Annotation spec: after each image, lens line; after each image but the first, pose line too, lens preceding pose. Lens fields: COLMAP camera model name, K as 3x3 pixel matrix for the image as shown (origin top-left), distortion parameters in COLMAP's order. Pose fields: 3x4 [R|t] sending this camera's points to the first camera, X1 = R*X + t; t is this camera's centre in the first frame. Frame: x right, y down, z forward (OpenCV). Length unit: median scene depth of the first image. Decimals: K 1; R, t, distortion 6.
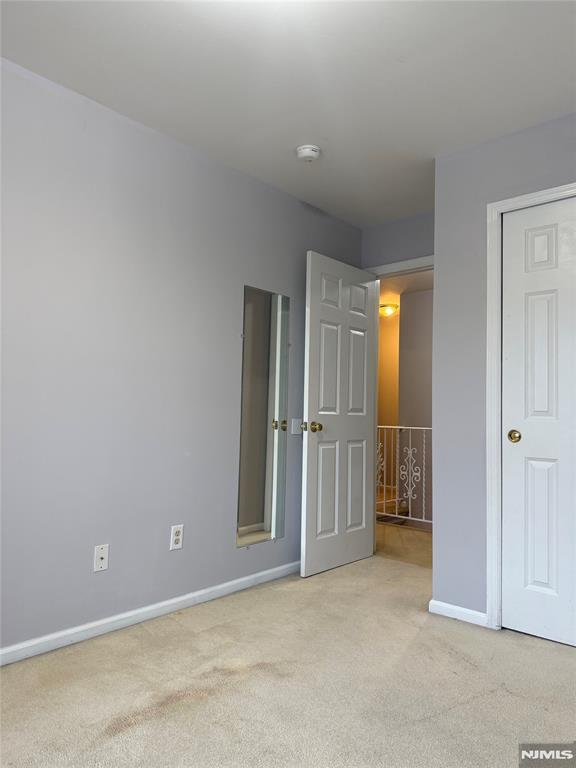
lens RADIAL K [[529.9, 0, 288.0], [0, 529.9, 384.0], [0, 0, 1]] dist [0.067318, -0.128367]
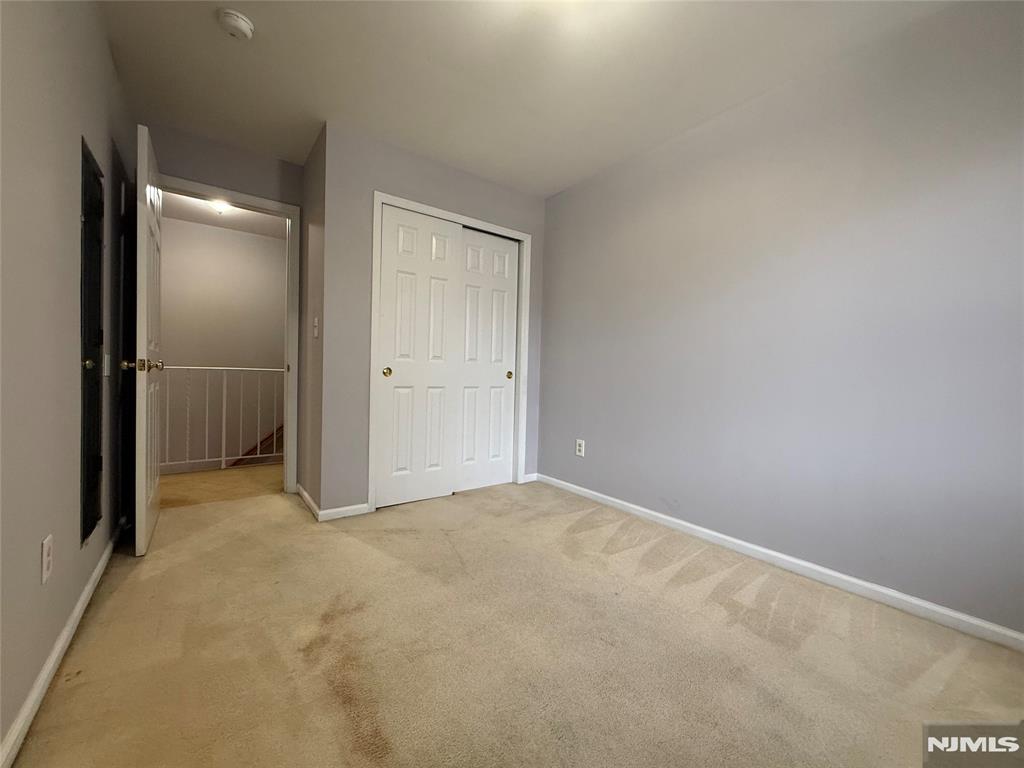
lens RADIAL K [[408.5, 0, 511.1], [0, 408.5, 381.4], [0, 0, 1]] dist [0.000837, 0.000467]
pose [[0.196436, -0.040861, 0.979665, -0.598862], [-0.087046, 0.994460, 0.058932, 0.032150], [-0.976645, -0.096852, 0.191791, 0.510473]]
